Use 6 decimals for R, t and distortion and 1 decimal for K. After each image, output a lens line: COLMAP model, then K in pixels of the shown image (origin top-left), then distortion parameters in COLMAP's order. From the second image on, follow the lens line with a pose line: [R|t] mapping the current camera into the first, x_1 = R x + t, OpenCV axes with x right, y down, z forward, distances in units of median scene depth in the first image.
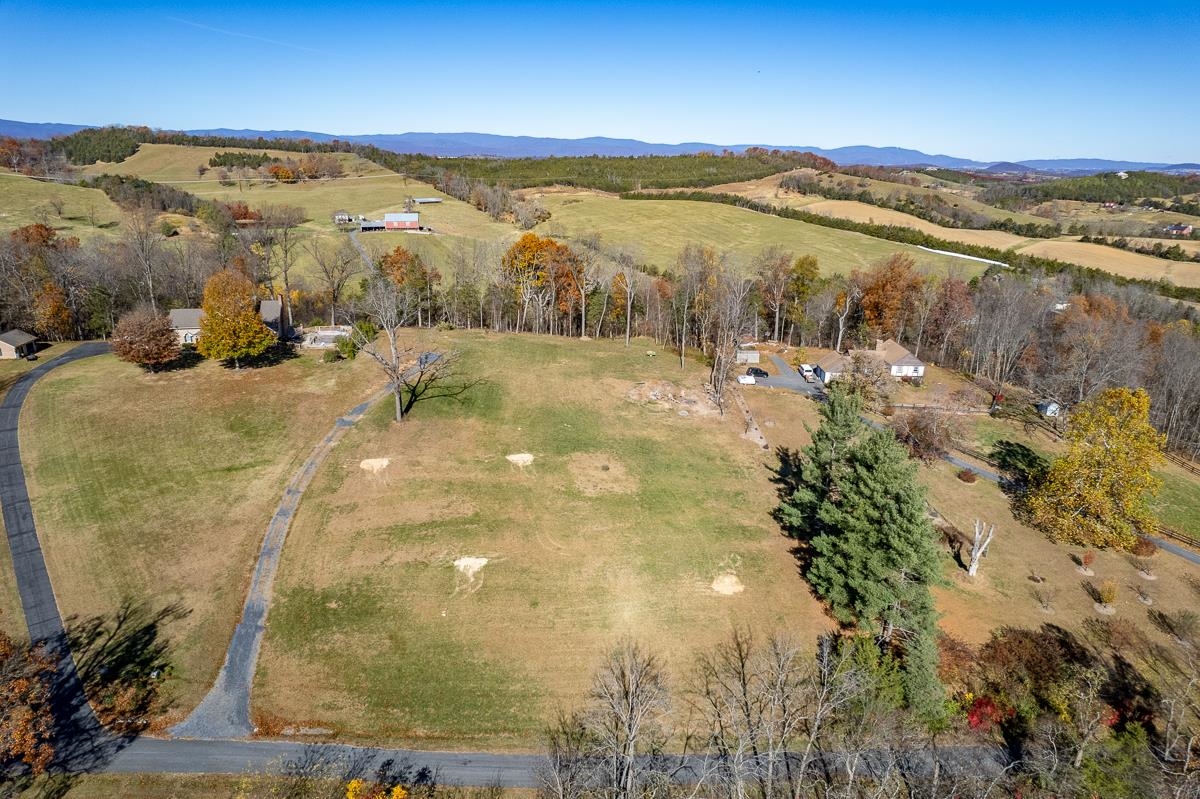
lens RADIAL K [[770.1, 0, 607.9], [0, 770.1, 400.9], [0, 0, 1]] dist [-0.074466, 0.066063]
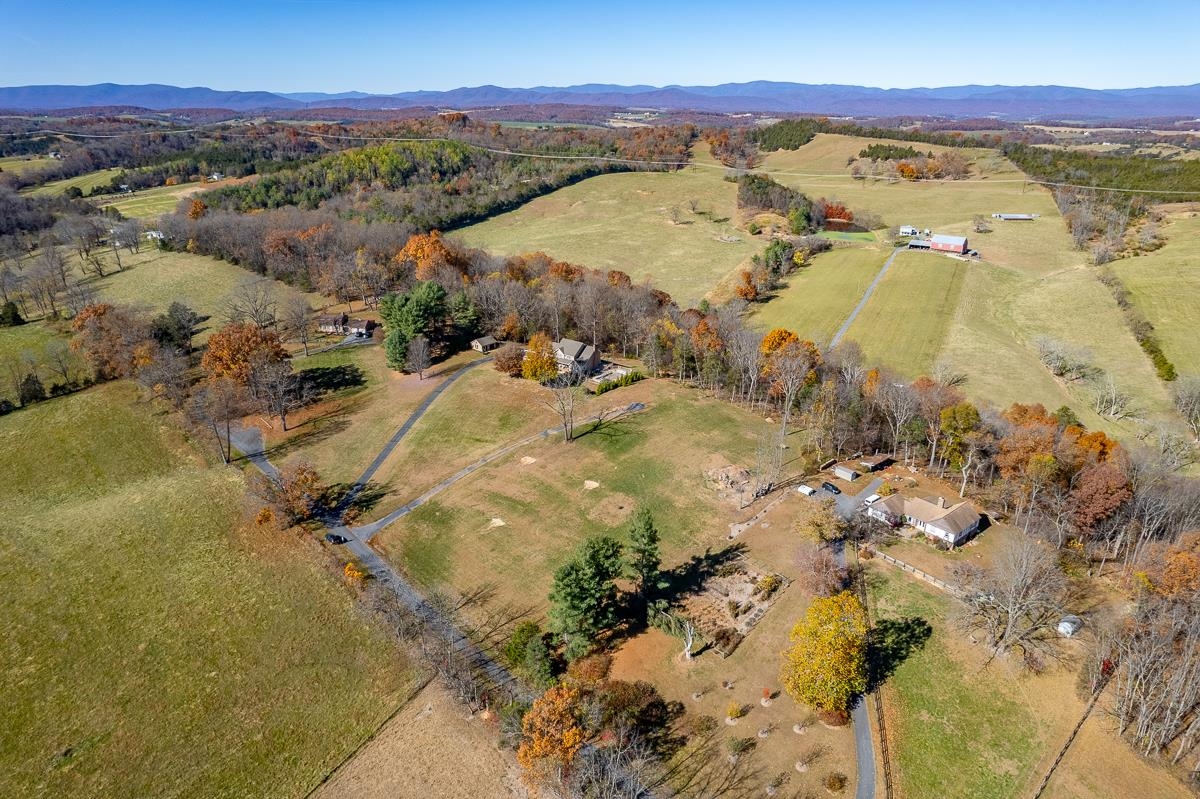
lens RADIAL K [[770.1, 0, 606.2], [0, 770.1, 409.3], [0, 0, 1]] dist [-0.074466, 0.066063]
pose [[0.643719, 0.272015, -0.715286, 0.234309], [-0.226956, 0.960502, 0.161019, -0.079676], [0.730833, 0.058687, 0.680029, -0.031953]]
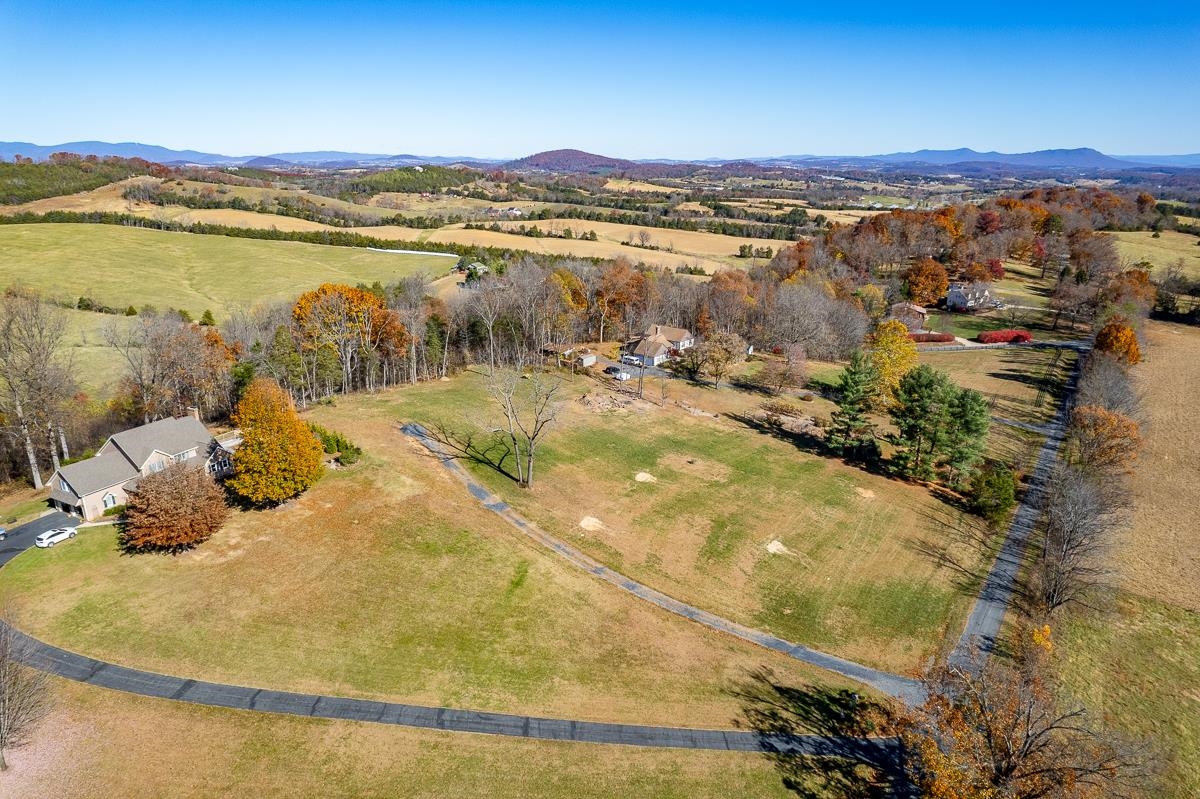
lens RADIAL K [[770.1, 0, 604.2], [0, 770.1, 401.2], [0, 0, 1]] dist [-0.074466, 0.066063]
pose [[0.631118, -0.247008, 0.735307, -0.205376], [0.241487, 0.963402, 0.116361, -0.038428], [-0.737139, 0.104130, 0.667670, 0.060680]]
